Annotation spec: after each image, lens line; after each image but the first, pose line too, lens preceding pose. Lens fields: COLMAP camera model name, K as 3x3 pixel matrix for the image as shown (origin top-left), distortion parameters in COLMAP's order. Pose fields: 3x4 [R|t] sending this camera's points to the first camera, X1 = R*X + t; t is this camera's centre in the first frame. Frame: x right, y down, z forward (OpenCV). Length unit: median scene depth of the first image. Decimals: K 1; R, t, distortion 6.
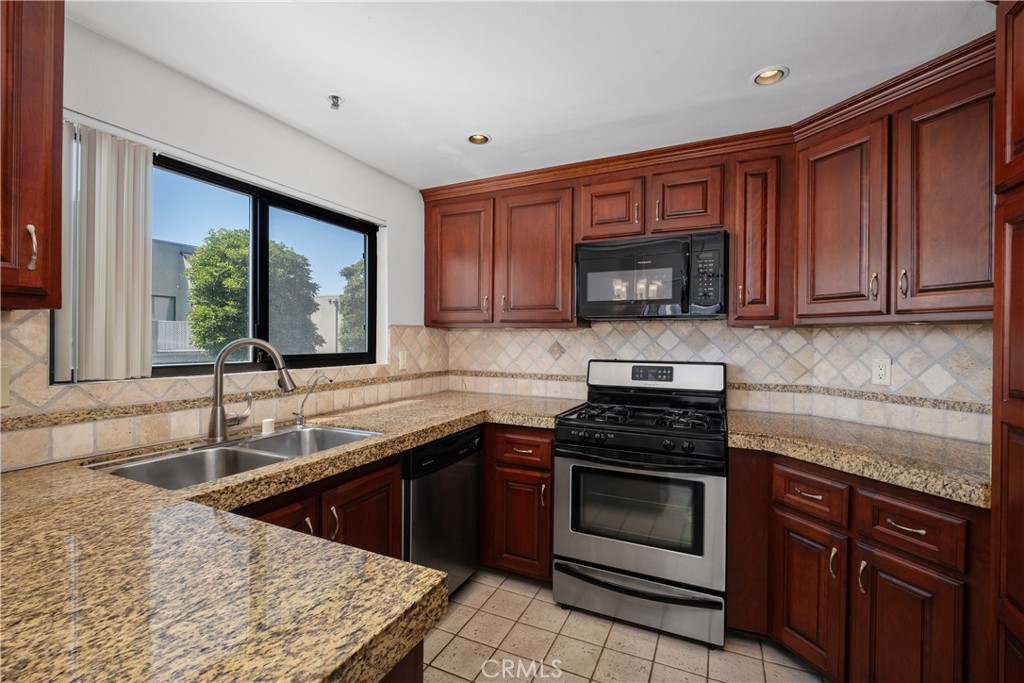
lens RADIAL K [[441.6, 0, 507.8], [0, 441.6, 338.6], [0, 0, 1]] dist [0.002411, -0.007924]
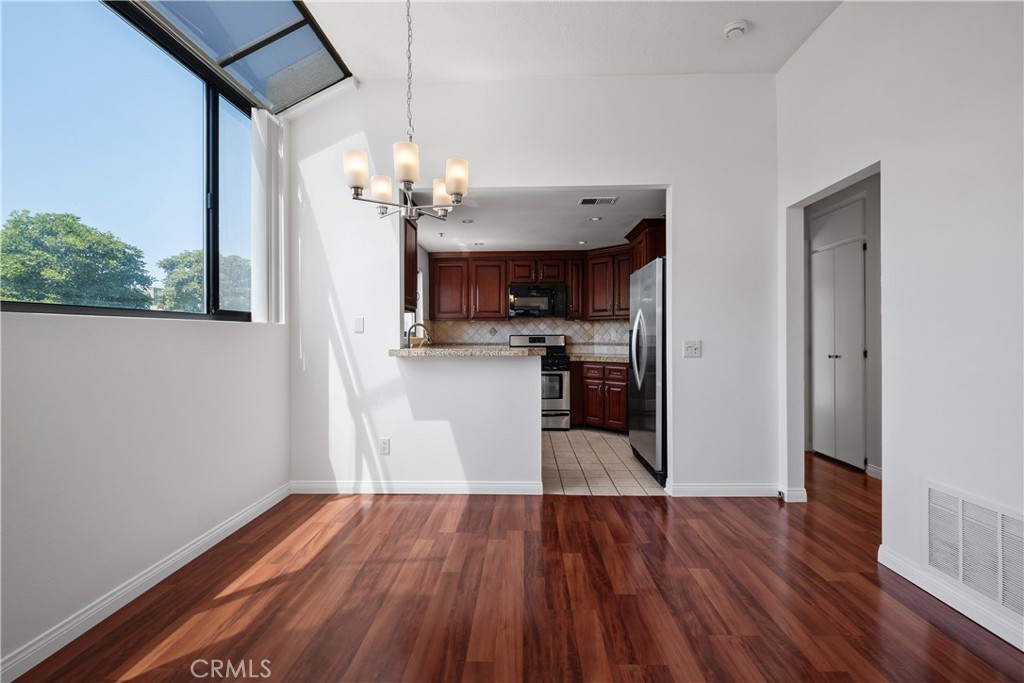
lens RADIAL K [[436.8, 0, 509.5], [0, 436.8, 337.3], [0, 0, 1]] dist [0.002692, -0.007649]
pose [[0.914479, -0.011245, 0.404476, -0.919477], [0.010091, 0.999937, 0.004983, 0.060295], [-0.404506, -0.000475, 0.914535, -1.318817]]
